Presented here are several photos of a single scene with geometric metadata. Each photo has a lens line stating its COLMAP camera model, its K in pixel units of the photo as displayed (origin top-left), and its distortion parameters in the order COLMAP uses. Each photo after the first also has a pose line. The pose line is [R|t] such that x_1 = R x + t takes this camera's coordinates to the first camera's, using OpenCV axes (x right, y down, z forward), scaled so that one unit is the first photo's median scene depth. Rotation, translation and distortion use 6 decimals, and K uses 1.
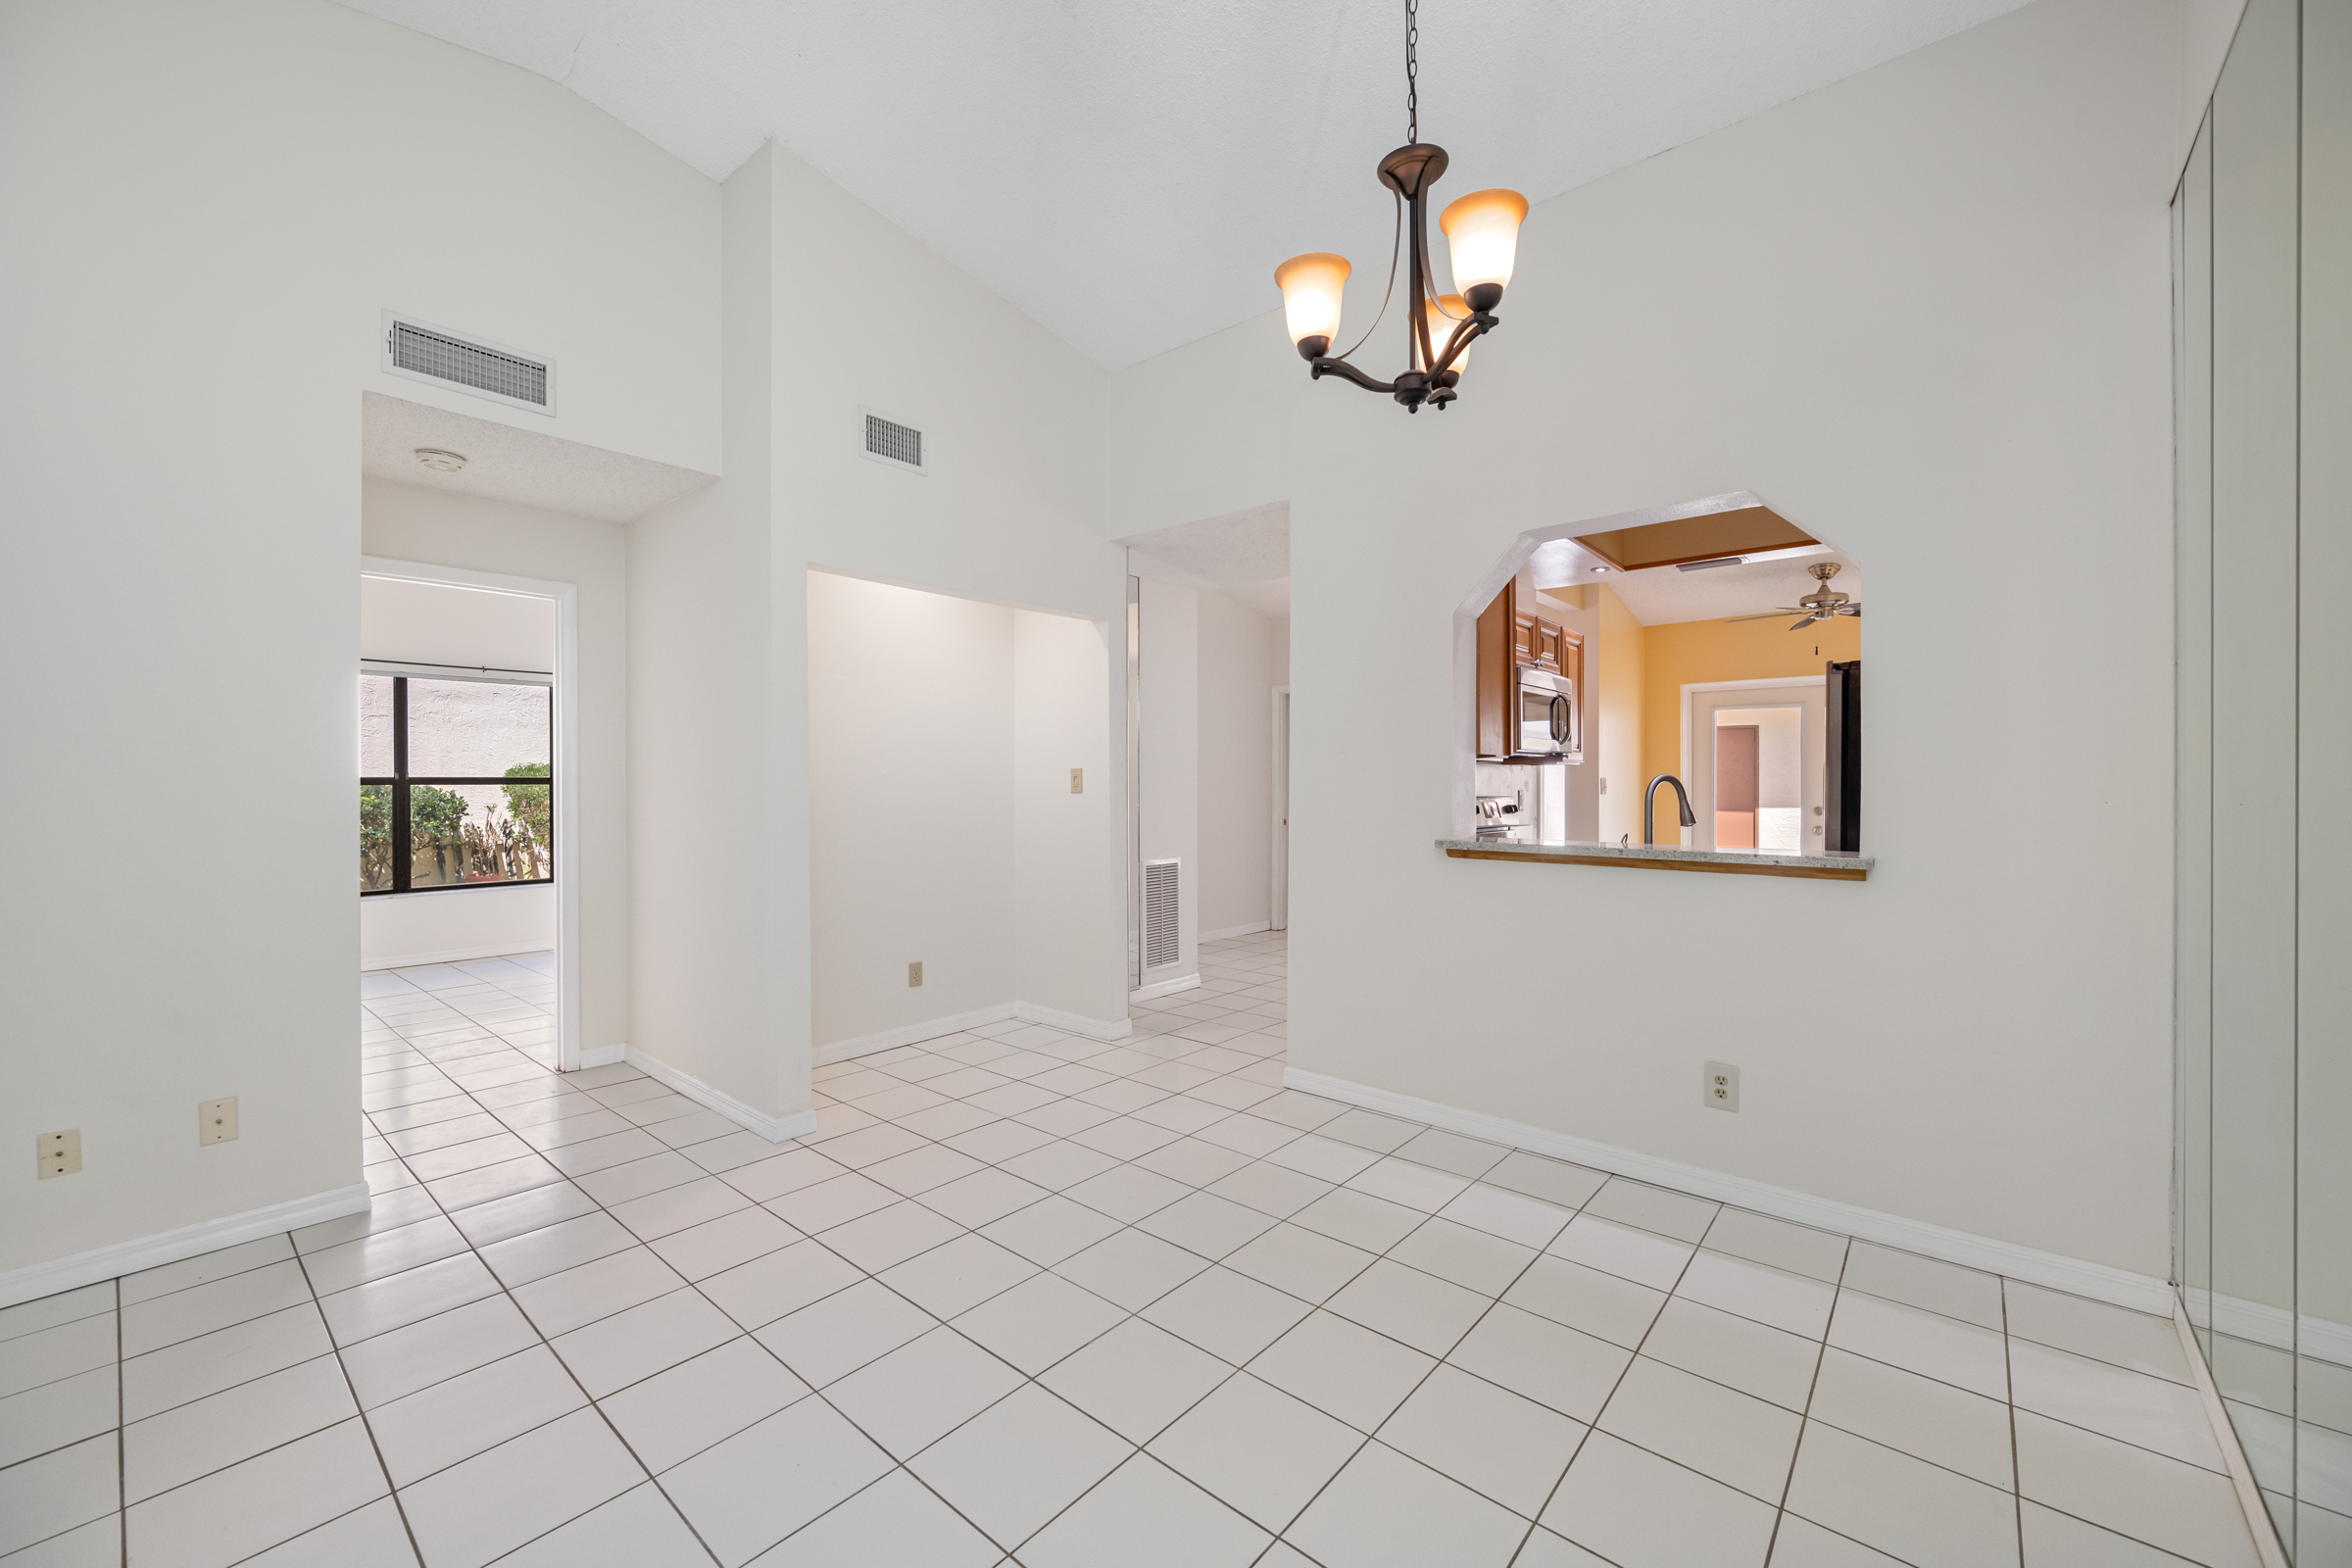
lens RADIAL K [[933.7, 0, 1183.5], [0, 933.7, 773.6], [0, 0, 1]] dist [0.001363, -0.000017]
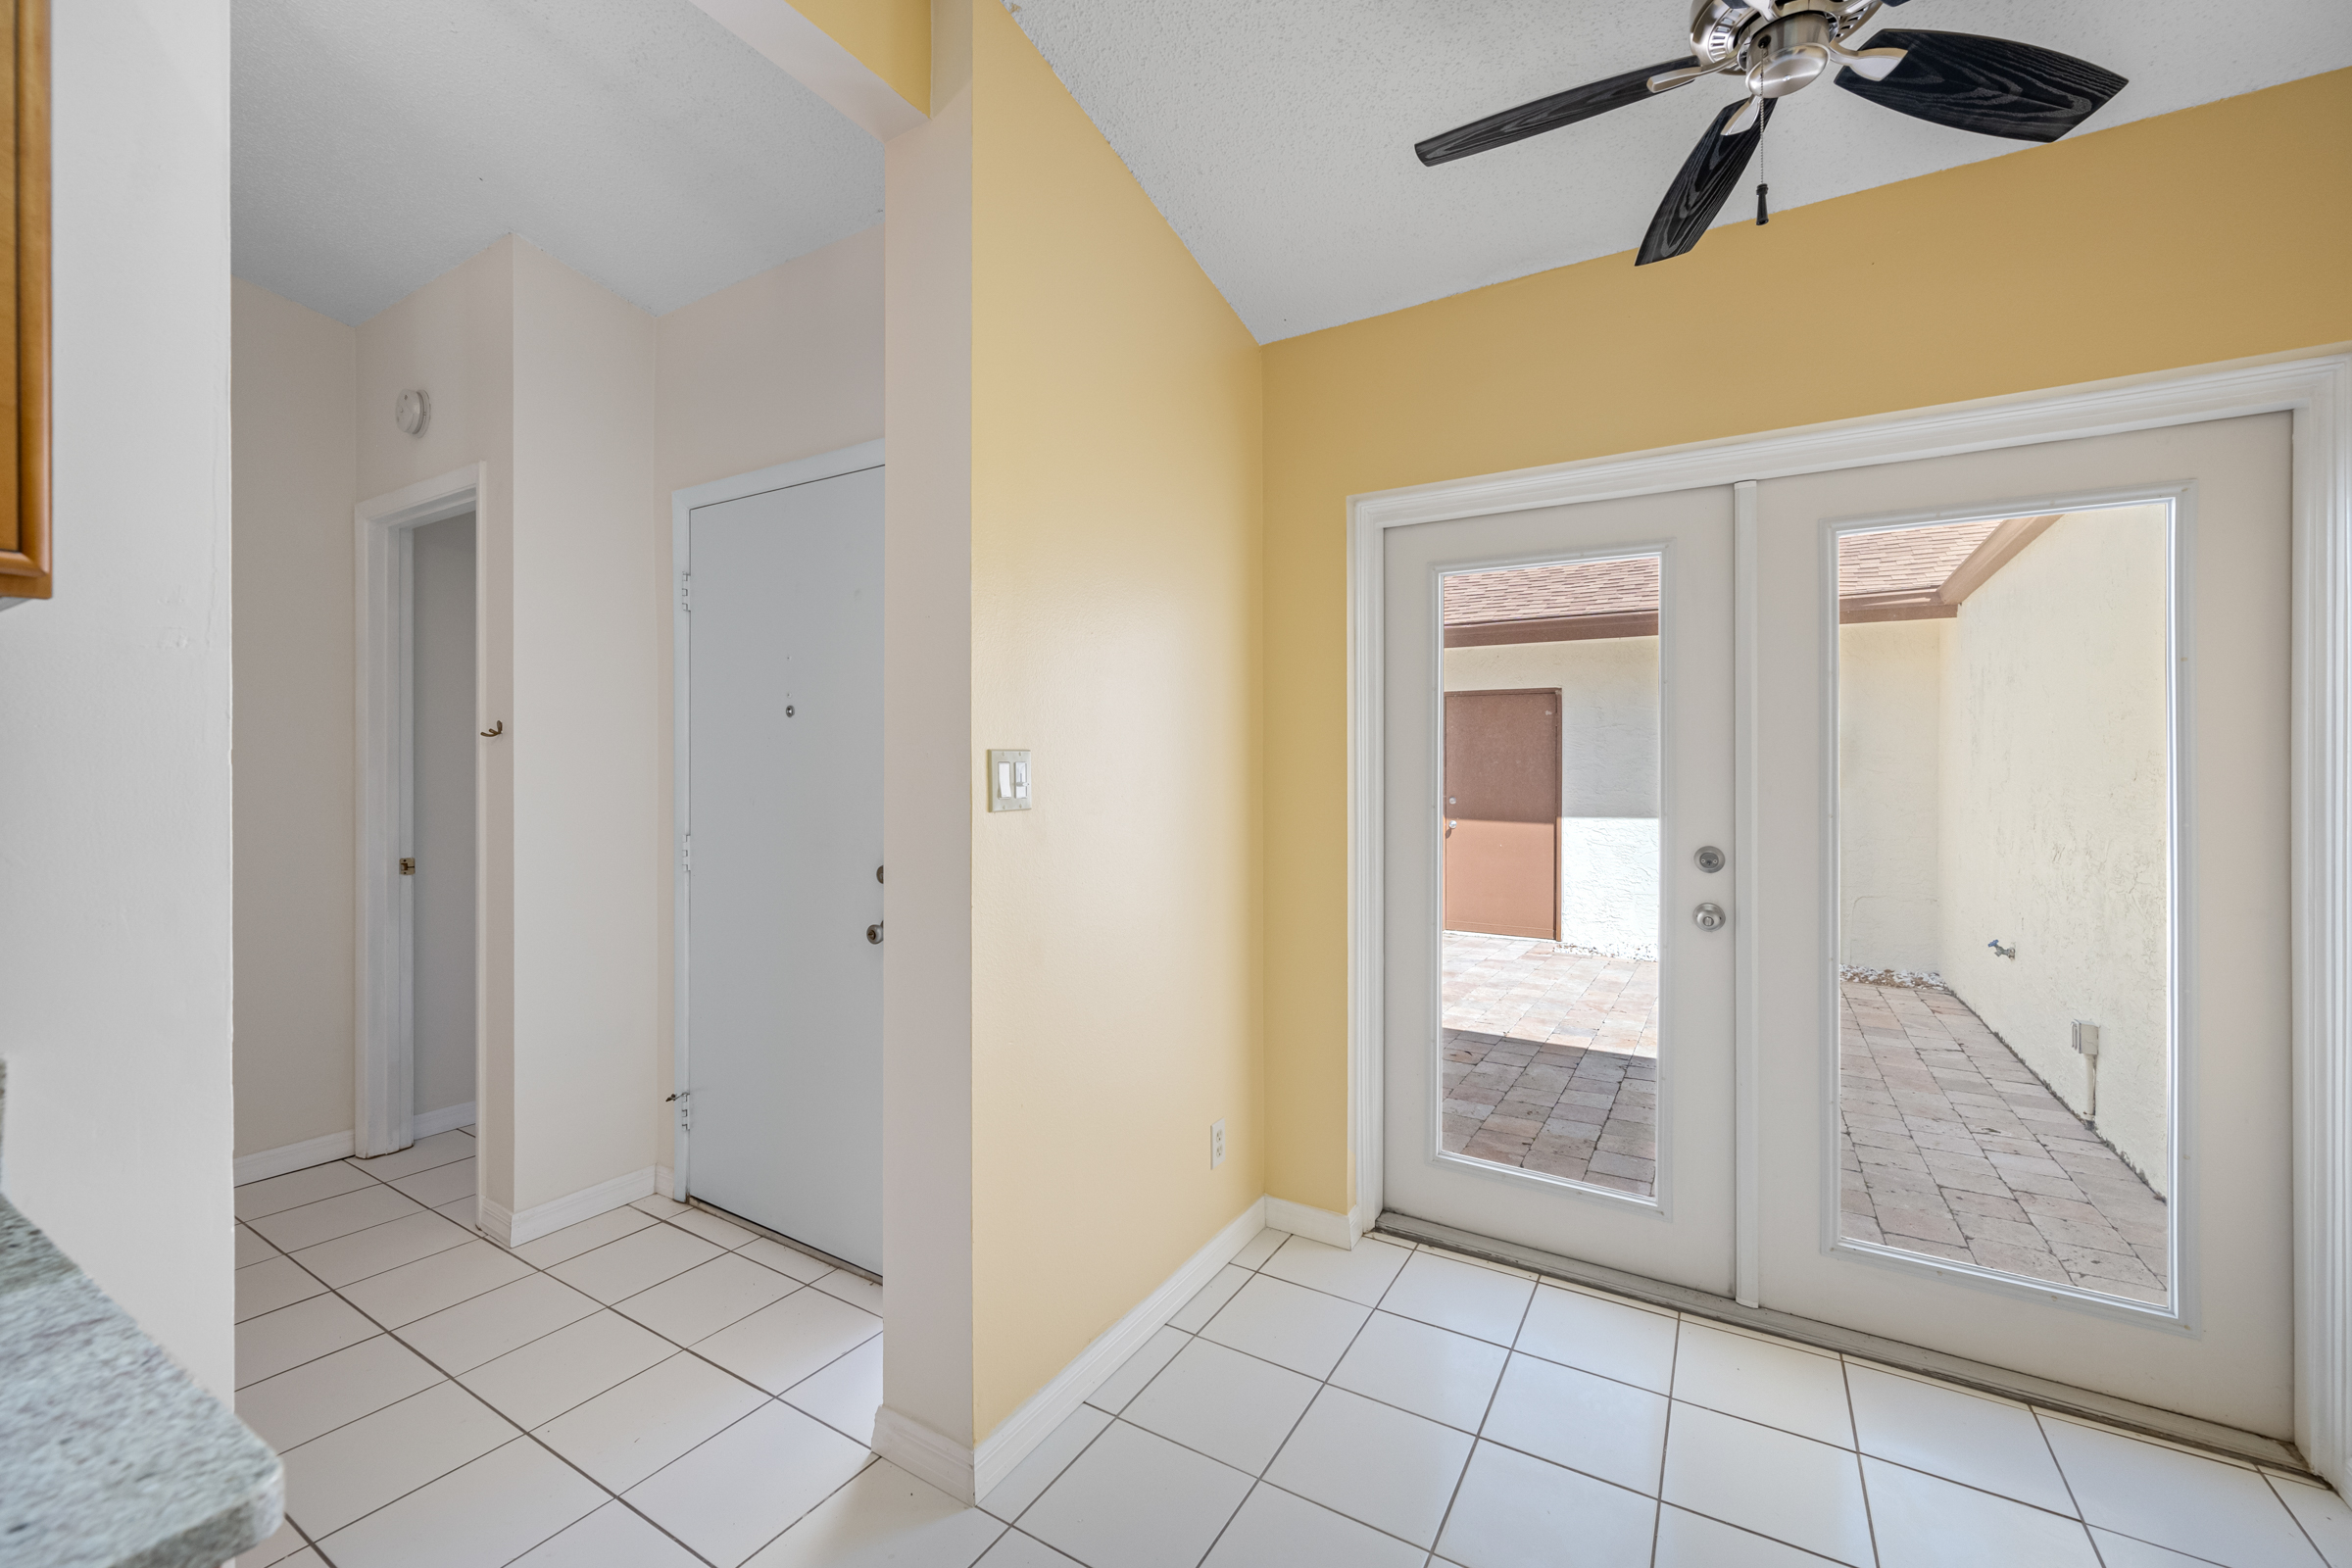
lens RADIAL K [[943.3, 0, 1180.9], [0, 943.3, 746.1], [0, 0, 1]] dist [-0.000467, 0.000326]
pose [[0.987027, 0.011488, 0.160143, 0.411539], [-0.008405, 0.999766, -0.019916, 0.007634], [-0.160334, 0.018312, 0.986893, 0.654683]]
